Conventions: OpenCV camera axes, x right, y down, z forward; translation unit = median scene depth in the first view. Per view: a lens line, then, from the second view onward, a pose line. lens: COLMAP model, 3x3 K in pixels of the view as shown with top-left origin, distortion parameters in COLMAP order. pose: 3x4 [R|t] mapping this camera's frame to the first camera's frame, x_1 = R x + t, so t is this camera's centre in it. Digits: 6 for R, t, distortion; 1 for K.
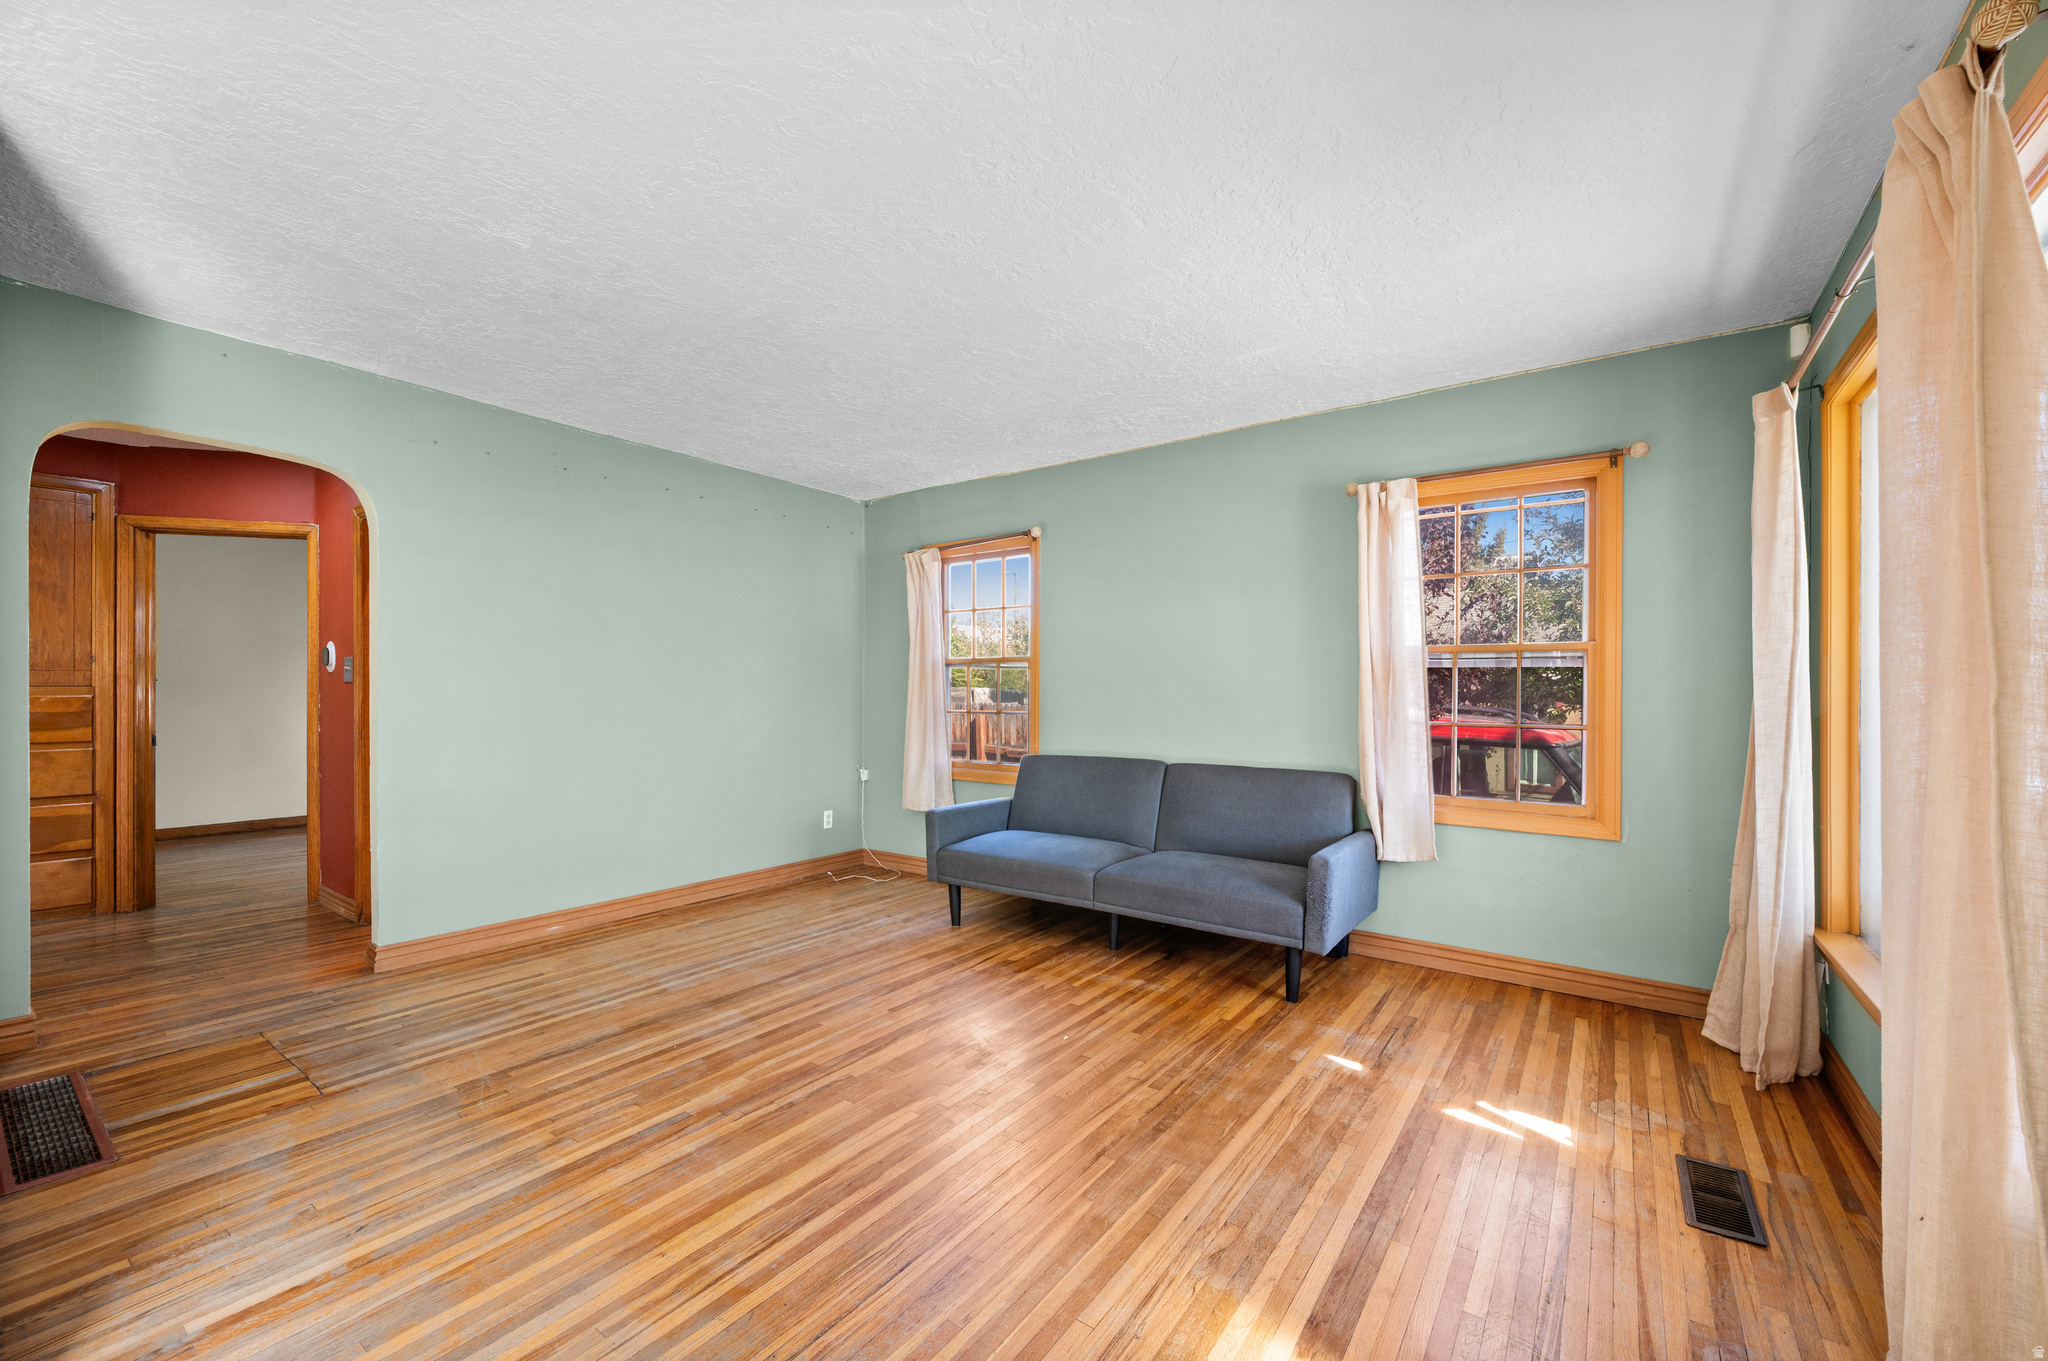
lens RADIAL K [[811.2, 0, 1024.0], [0, 811.2, 688.0], [0, 0, 1]] dist [-0.000292, 0.000055]
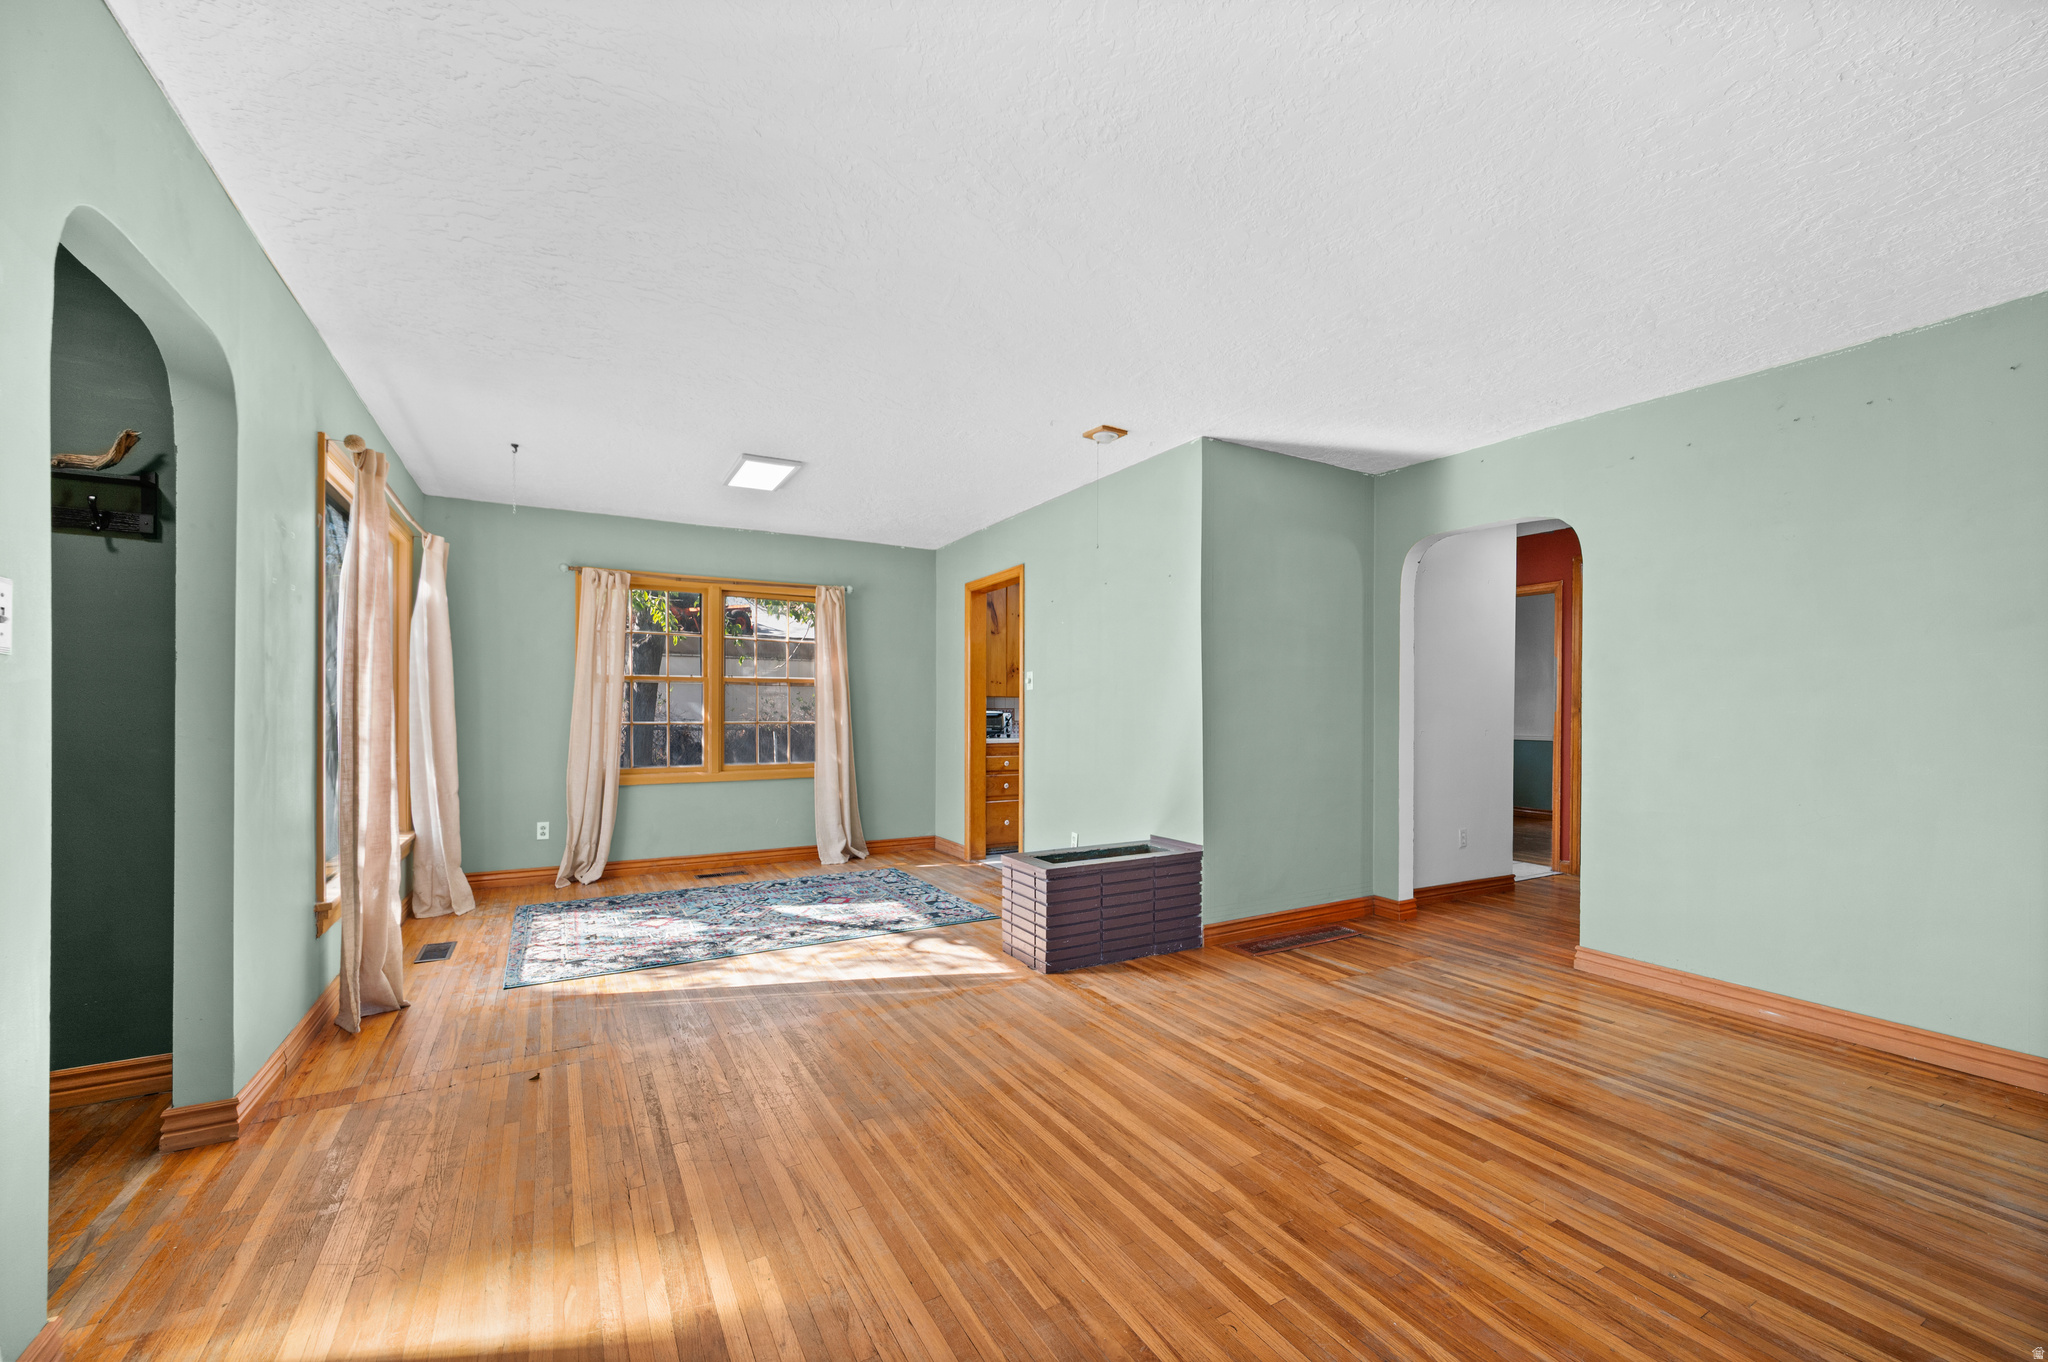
lens RADIAL K [[811.2, 0, 1024.0], [0, 811.2, 699.4], [0, 0, 1]] dist [-0.000292, 0.000055]
pose [[-0.402464, -0.013574, -0.915335, 0.631787], [-0.003713, 0.999906, -0.013196, 0.012598], [0.915428, -0.001913, -0.402477, 0.983002]]
